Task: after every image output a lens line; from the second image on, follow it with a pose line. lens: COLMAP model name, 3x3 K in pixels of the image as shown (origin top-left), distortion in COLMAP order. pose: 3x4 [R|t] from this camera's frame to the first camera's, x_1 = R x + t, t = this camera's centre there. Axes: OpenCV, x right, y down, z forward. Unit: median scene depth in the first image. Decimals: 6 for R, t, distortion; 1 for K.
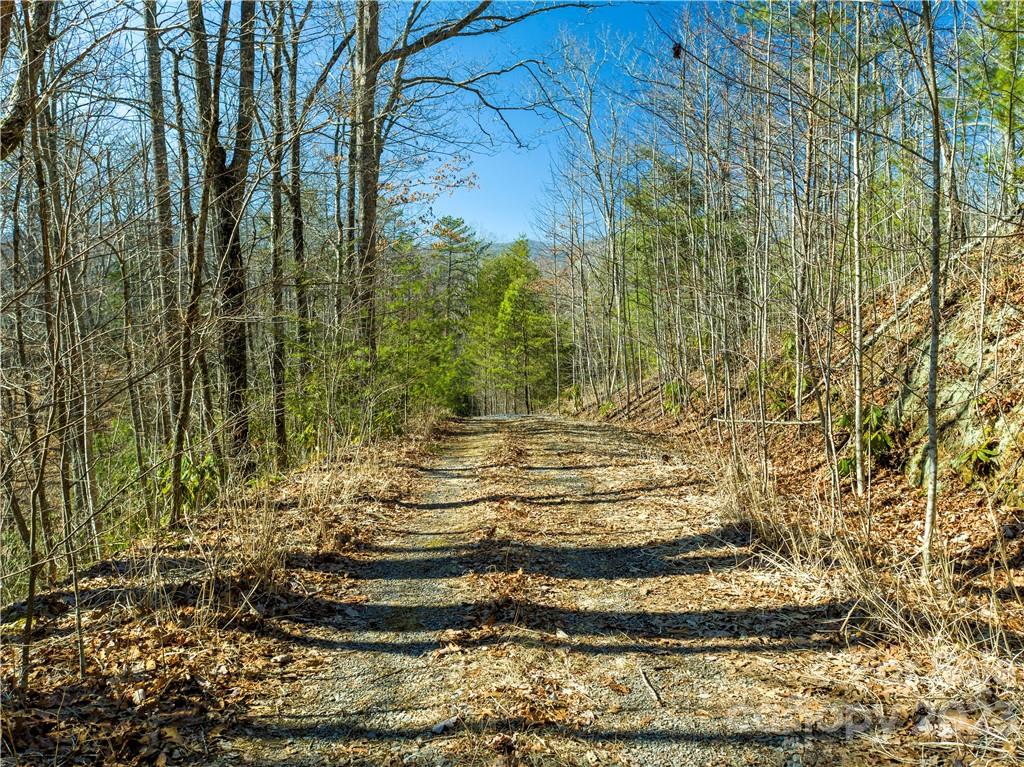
lens RADIAL K [[713.2, 0, 512.2], [0, 713.2, 383.8], [0, 0, 1]] dist [-0.060432, -0.000604]
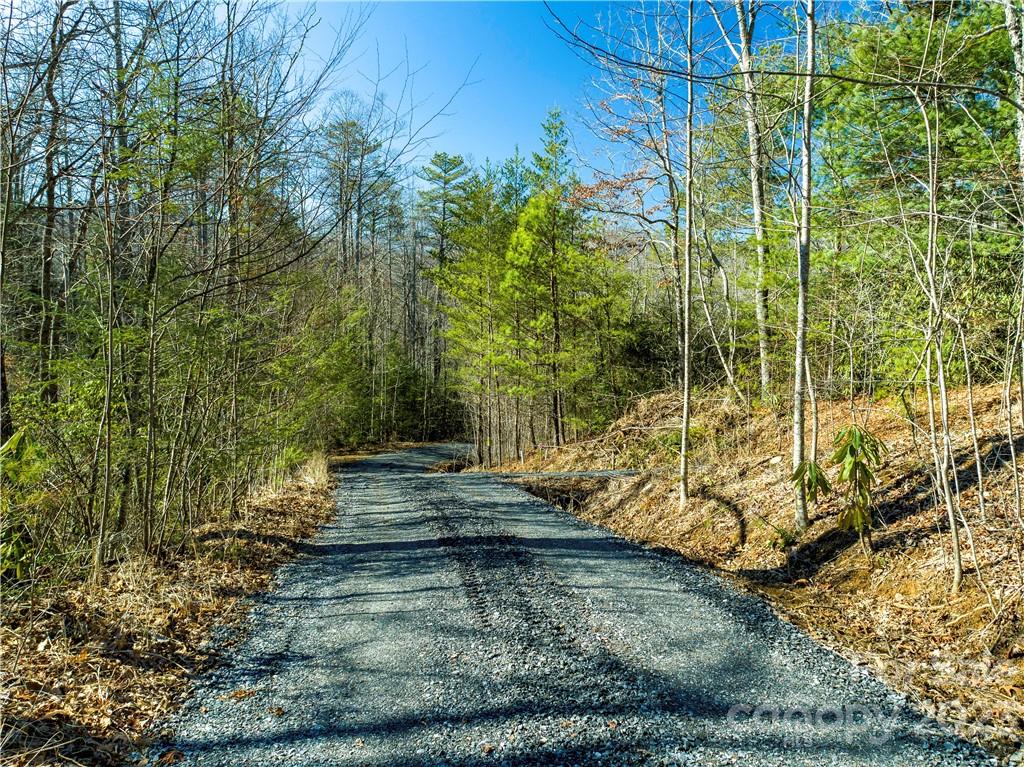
lens RADIAL K [[713.2, 0, 513.2], [0, 713.2, 386.0], [0, 0, 1]] dist [-0.060432, -0.000604]
pose [[0.999658, 0.023984, -0.010376, -0.006423], [-0.023860, 0.999644, 0.011906, -0.005526], [0.010658, -0.011654, 0.999875, 0.457783]]
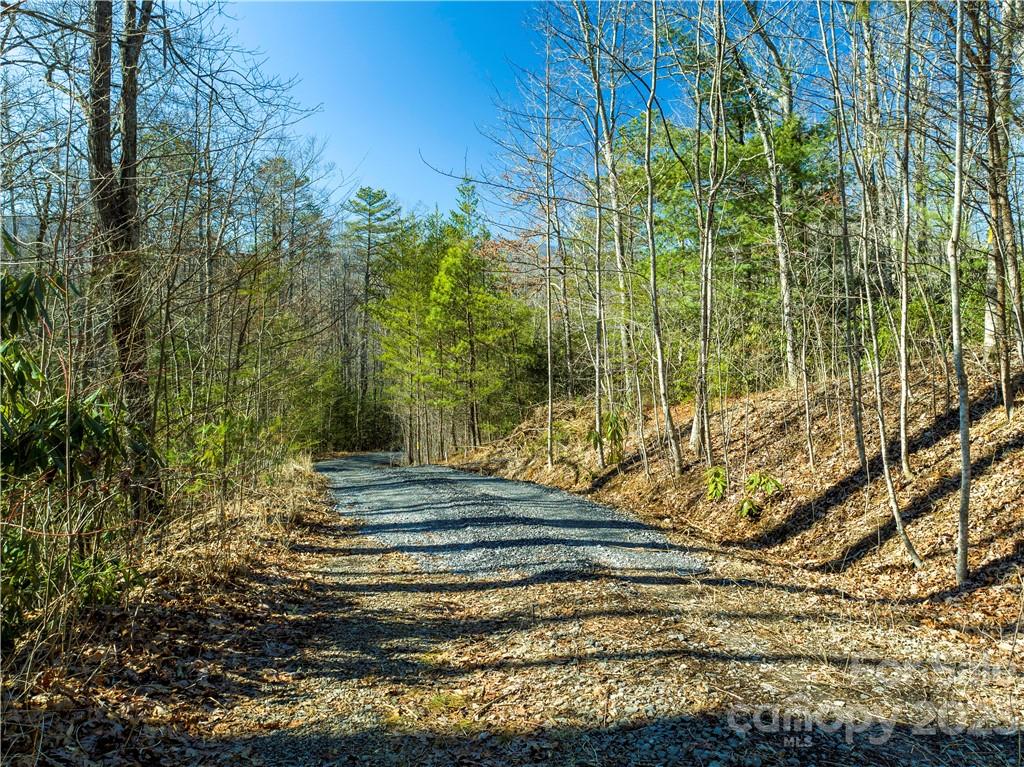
lens RADIAL K [[713.2, 0, 518.4], [0, 713.2, 384.8], [0, 0, 1]] dist [-0.060432, -0.000604]
pose [[0.994150, 0.006352, 0.107826, -0.009032], [-0.005068, 0.999913, -0.012175, -0.004927], [-0.107894, 0.011557, 0.994095, 0.327331]]
